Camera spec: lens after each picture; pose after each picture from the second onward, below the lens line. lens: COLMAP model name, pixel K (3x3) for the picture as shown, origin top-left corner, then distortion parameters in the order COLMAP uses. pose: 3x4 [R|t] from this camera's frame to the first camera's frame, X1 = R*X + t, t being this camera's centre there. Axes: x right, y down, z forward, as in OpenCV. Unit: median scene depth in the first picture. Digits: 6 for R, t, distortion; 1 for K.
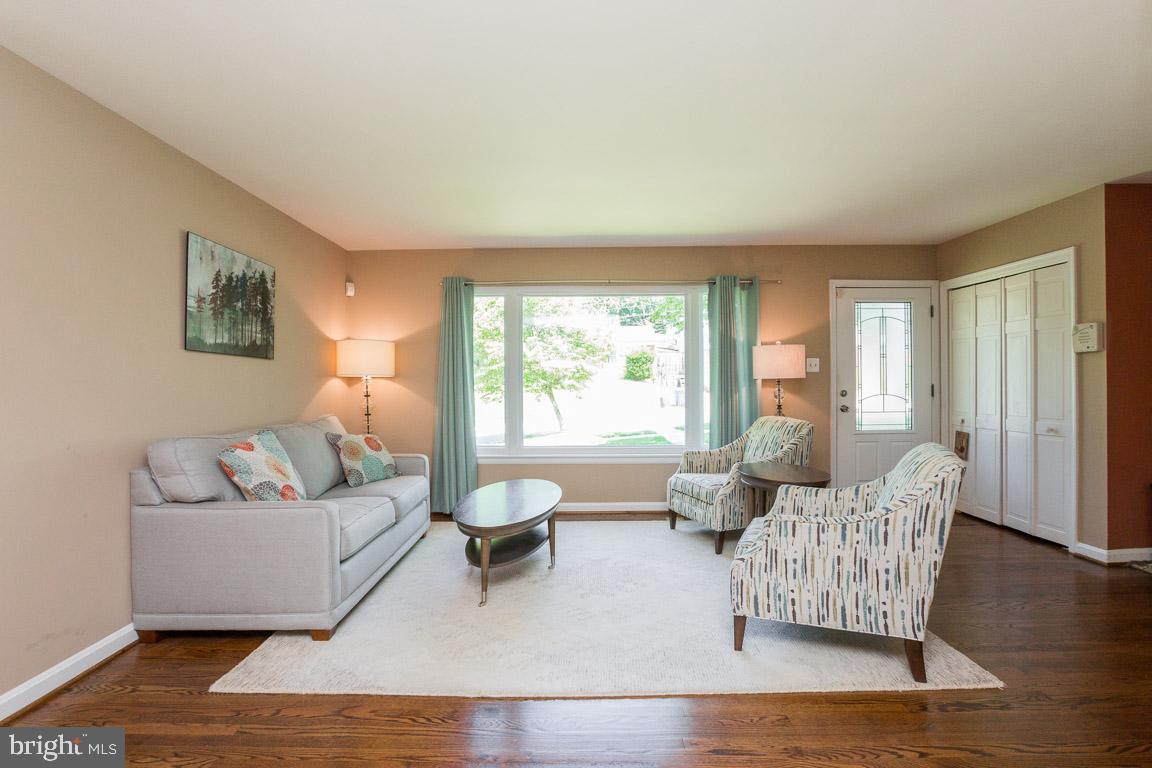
lens RADIAL K [[526.6, 0, 589.5], [0, 526.6, 384.4], [0, 0, 1]] dist [-0.046643, 0.014652]
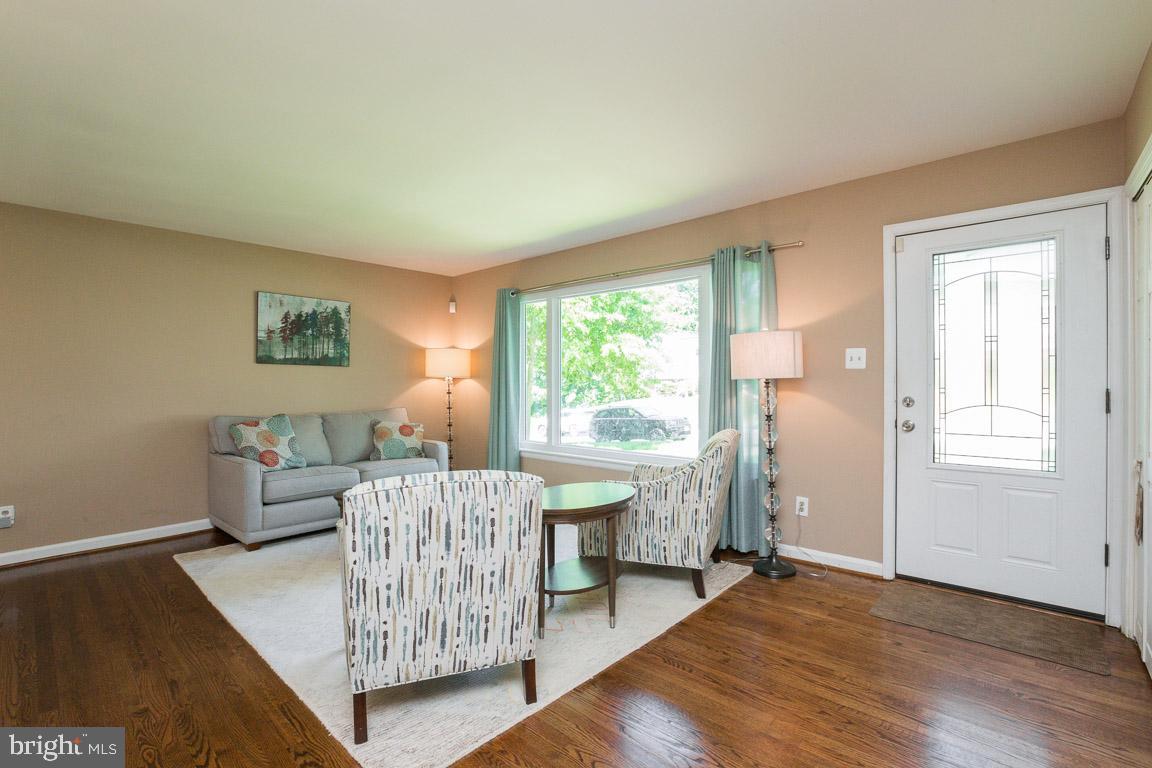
lens RADIAL K [[526.6, 0, 566.4], [0, 526.6, 386.1], [0, 0, 1]] dist [-0.046643, 0.014652]
pose [[0.736334, 0.009264, -0.676555, 0.863684], [-0.001067, 0.999921, 0.012531, -0.013382], [0.676618, -0.008505, 0.736285, 0.357525]]
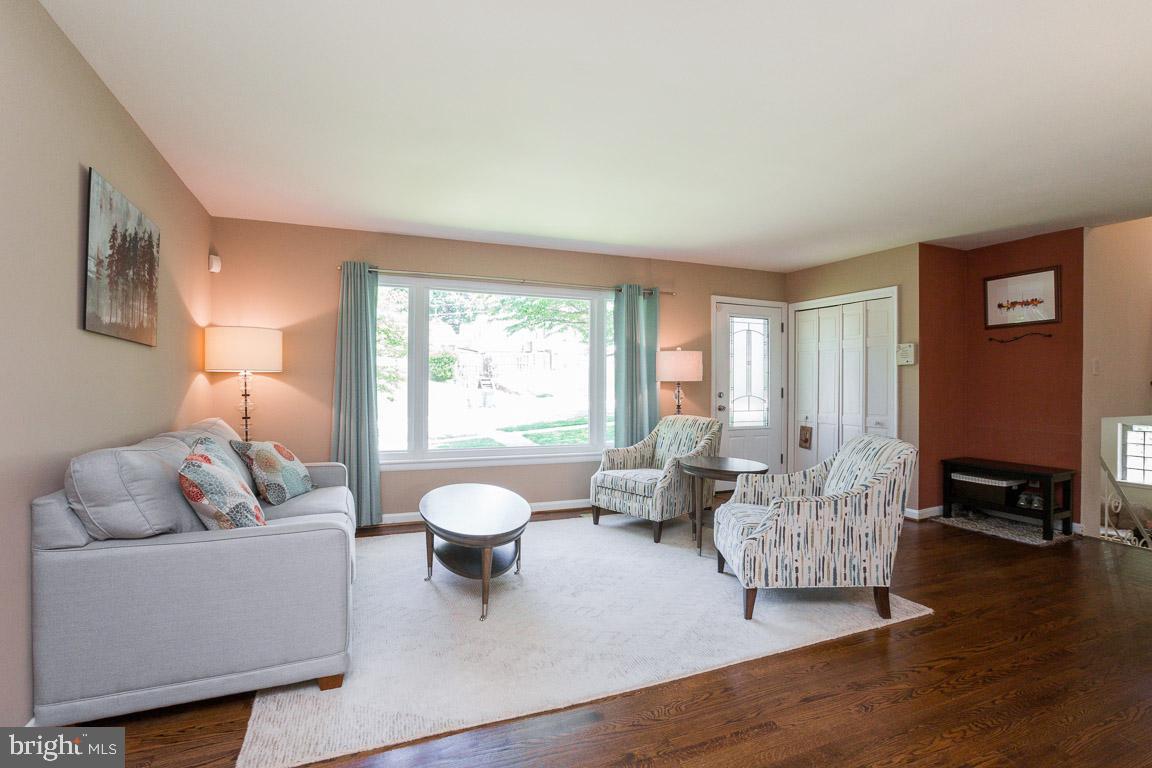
lens RADIAL K [[526.6, 0, 588.2], [0, 526.6, 383.9], [0, 0, 1]] dist [-0.046643, 0.014652]
pose [[0.924440, 0.012276, 0.381130, -0.322792], [-0.010752, 0.999923, -0.006129, 0.004323], [-0.381176, 0.001568, 0.924501, 0.052563]]
